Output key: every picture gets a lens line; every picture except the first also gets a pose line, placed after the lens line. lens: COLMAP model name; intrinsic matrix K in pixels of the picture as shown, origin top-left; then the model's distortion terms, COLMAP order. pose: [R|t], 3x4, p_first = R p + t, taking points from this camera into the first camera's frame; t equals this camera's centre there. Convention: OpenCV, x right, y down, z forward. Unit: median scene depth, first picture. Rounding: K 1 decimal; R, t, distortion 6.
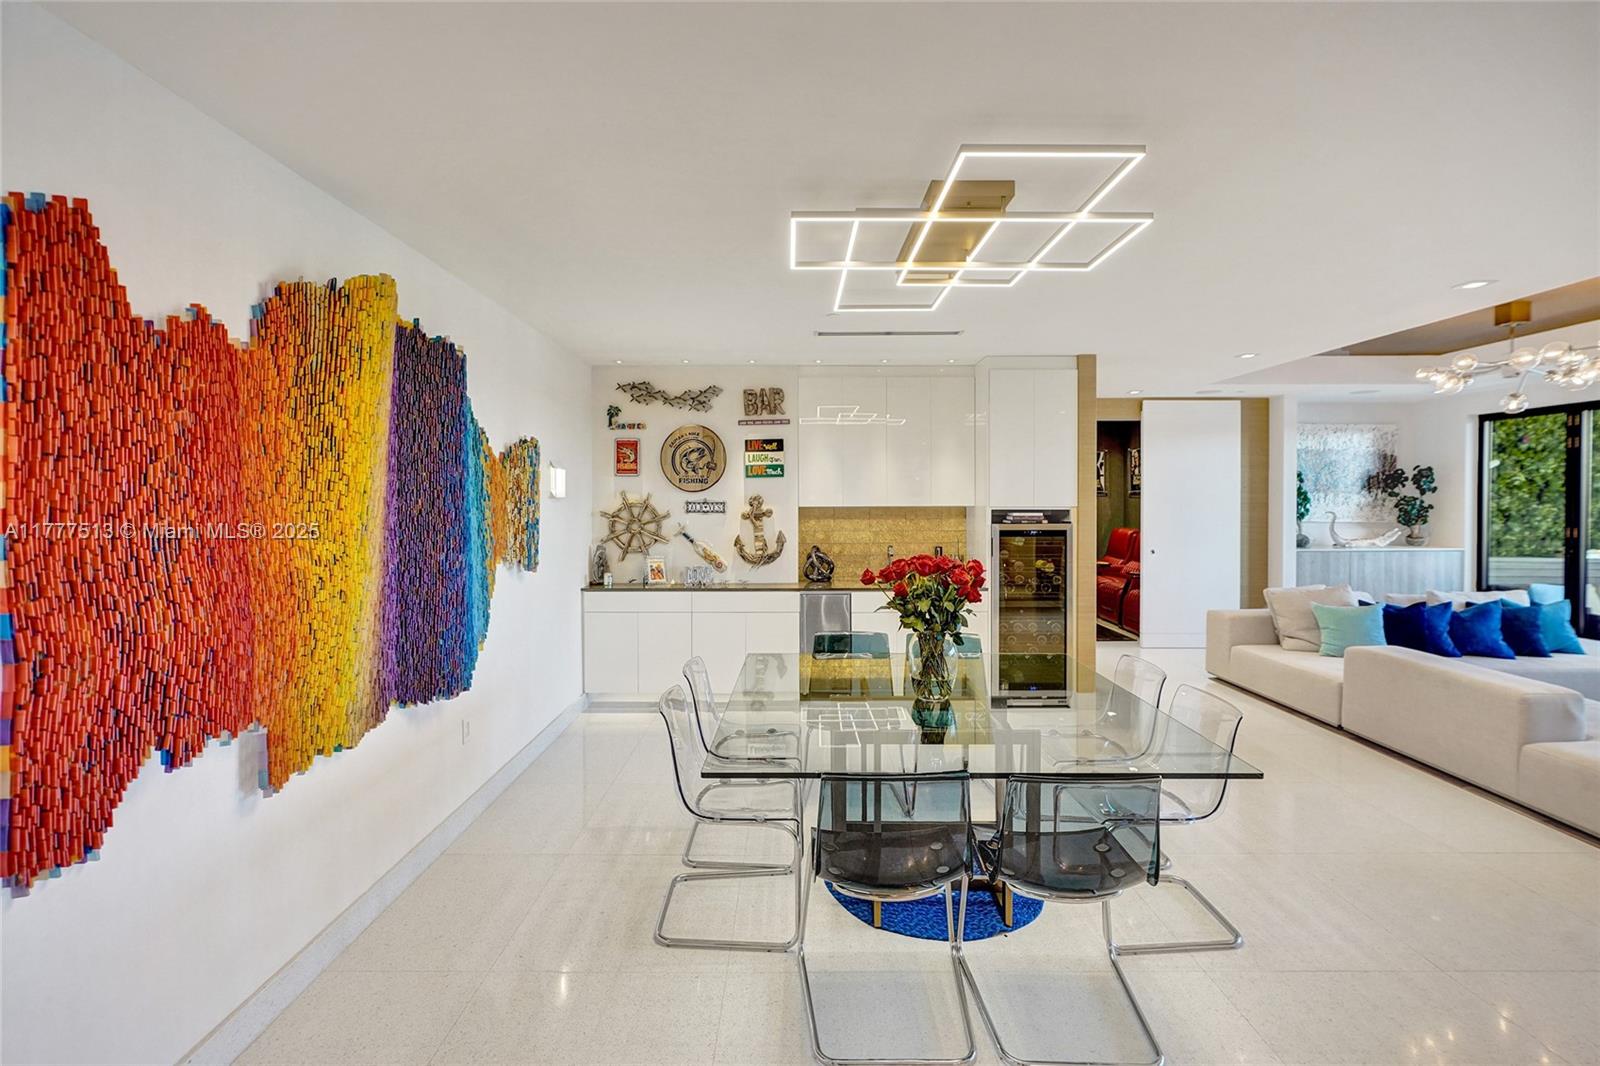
lens RADIAL K [[721.7, 0, 810.8], [0, 721.7, 510.1], [0, 0, 1]] dist [-0.005205, 0.001675]
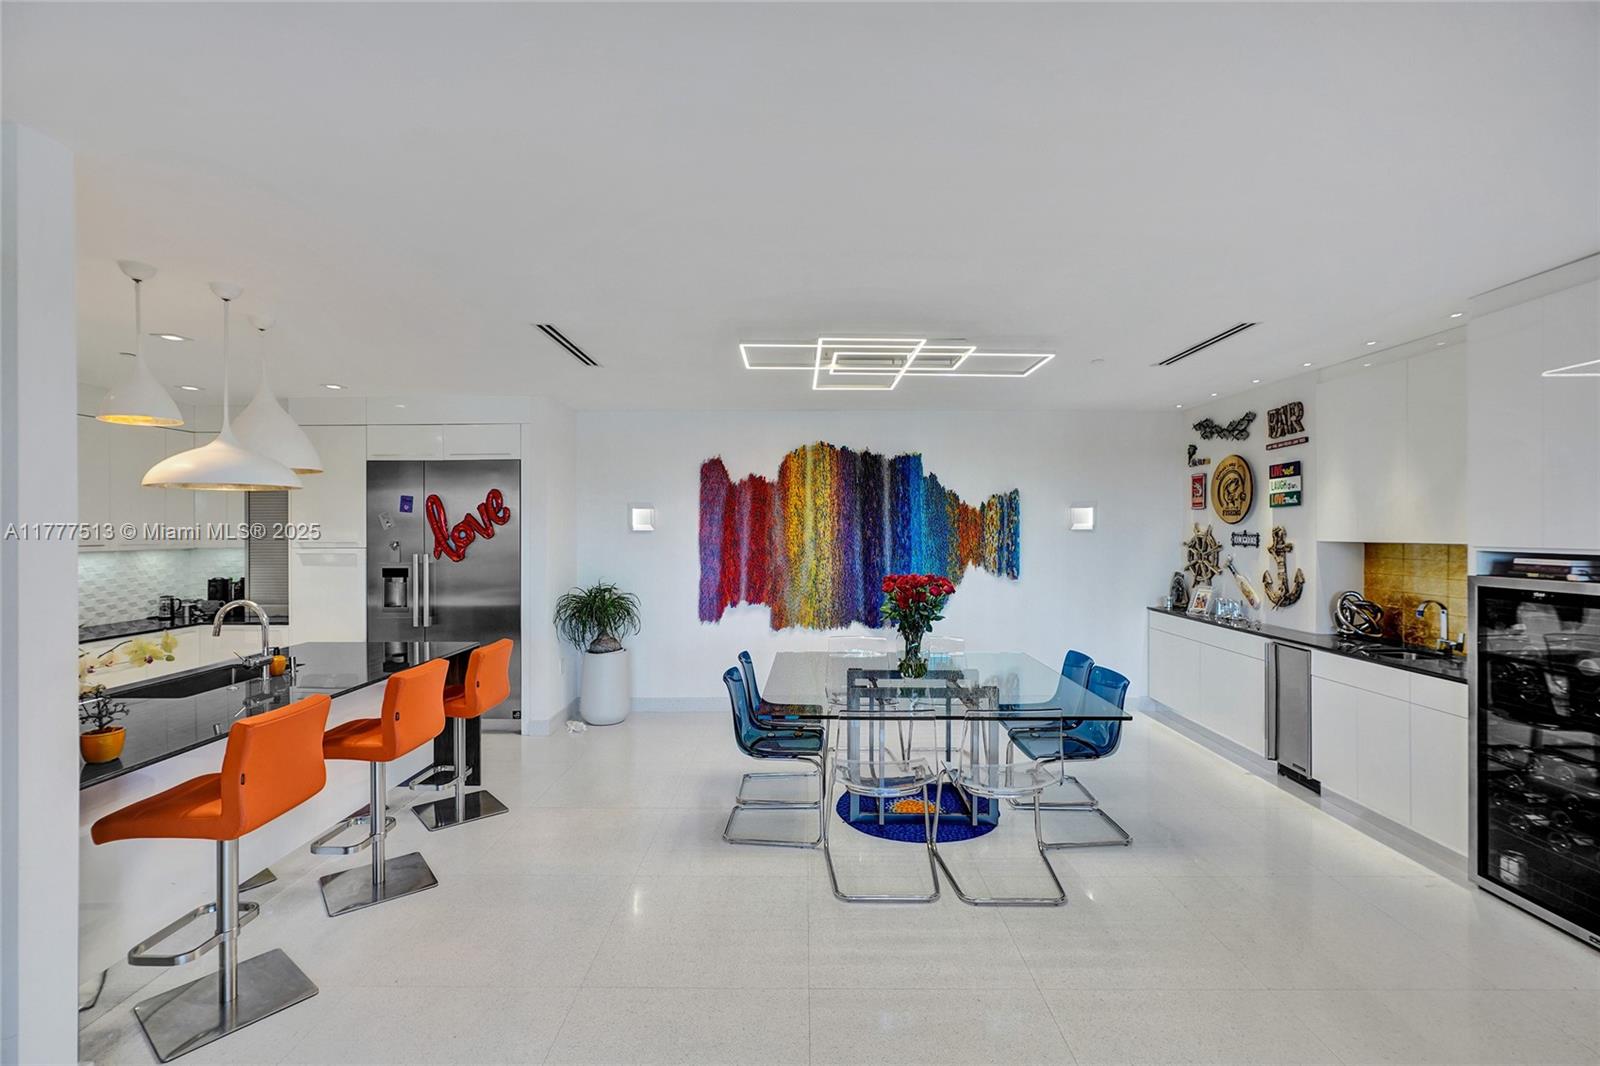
lens RADIAL K [[721.7, 0, 812.3], [0, 721.7, 532.0], [0, 0, 1]] dist [-0.005205, 0.001675]
pose [[-0.011464, 0.007359, -0.999907, 0.823666], [-0.013880, 0.999875, 0.007518, -0.013123], [0.999838, 0.013965, -0.011361, 0.437466]]
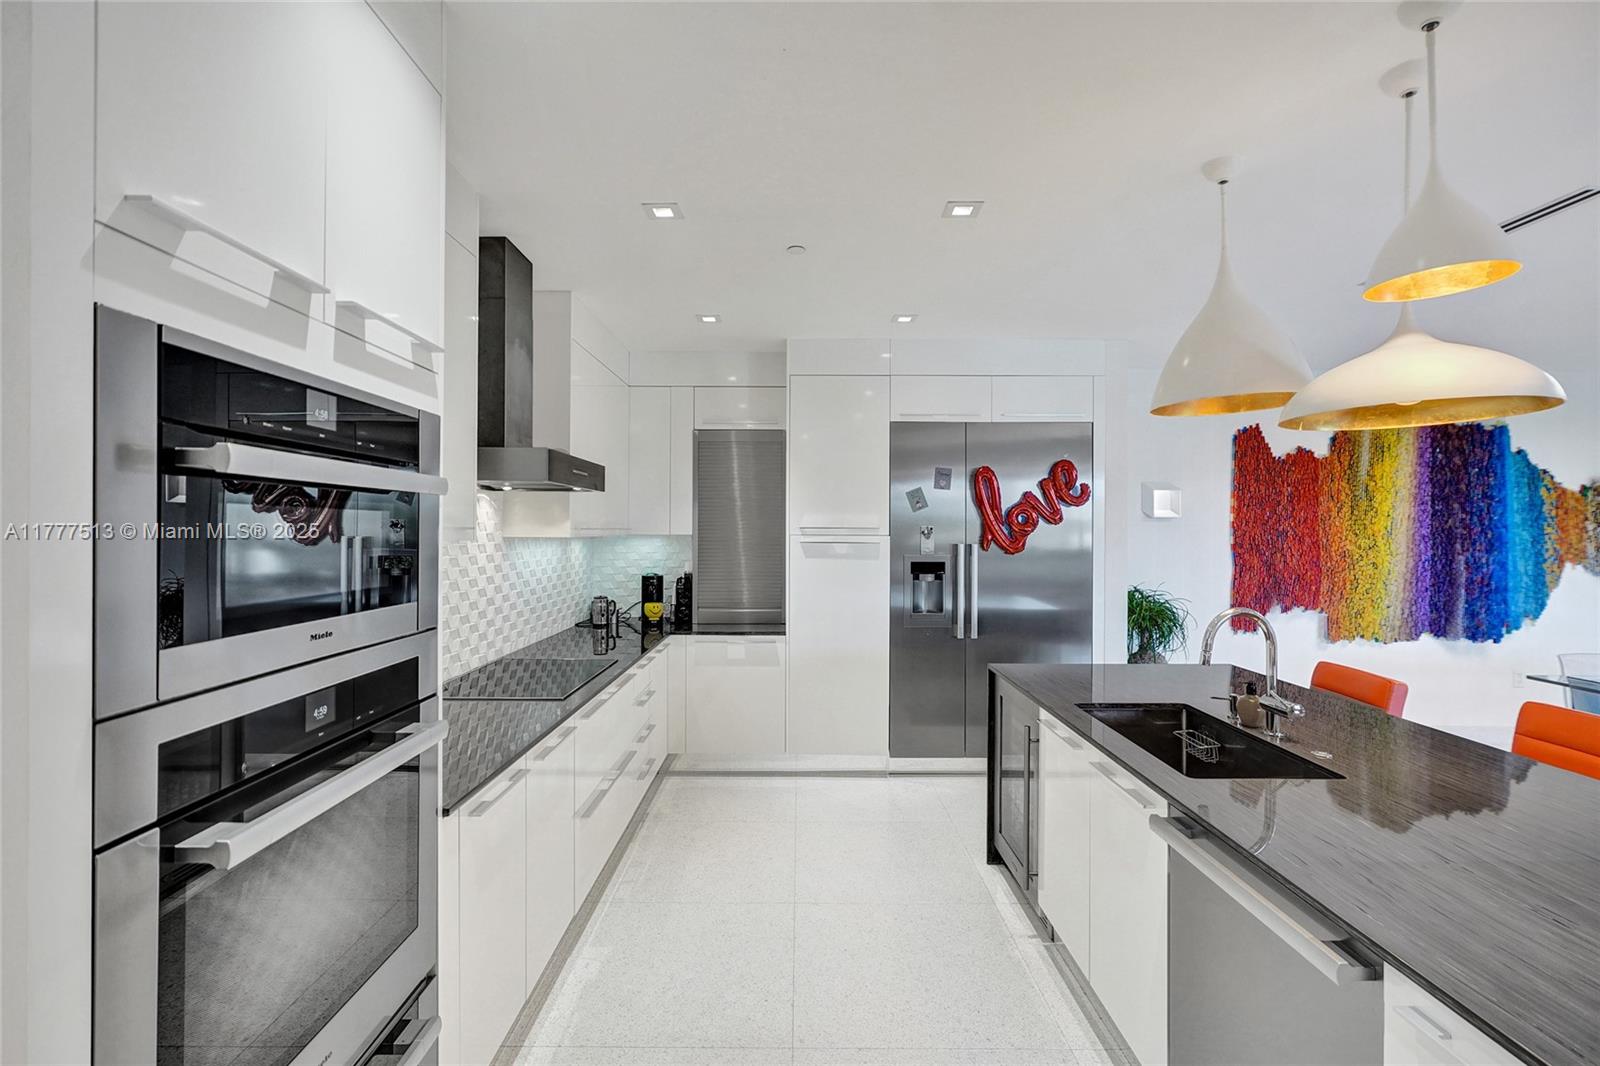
lens RADIAL K [[721.7, 0, 800.6], [0, 721.7, 531.1], [0, 0, 1]] dist [-0.005205, 0.001675]
pose [[-0.010876, 0.000638, -0.999941, 0.608670], [-0.019039, 0.999818, 0.000845, 0.020898], [0.999760, 0.019047, -0.010862, -0.269800]]
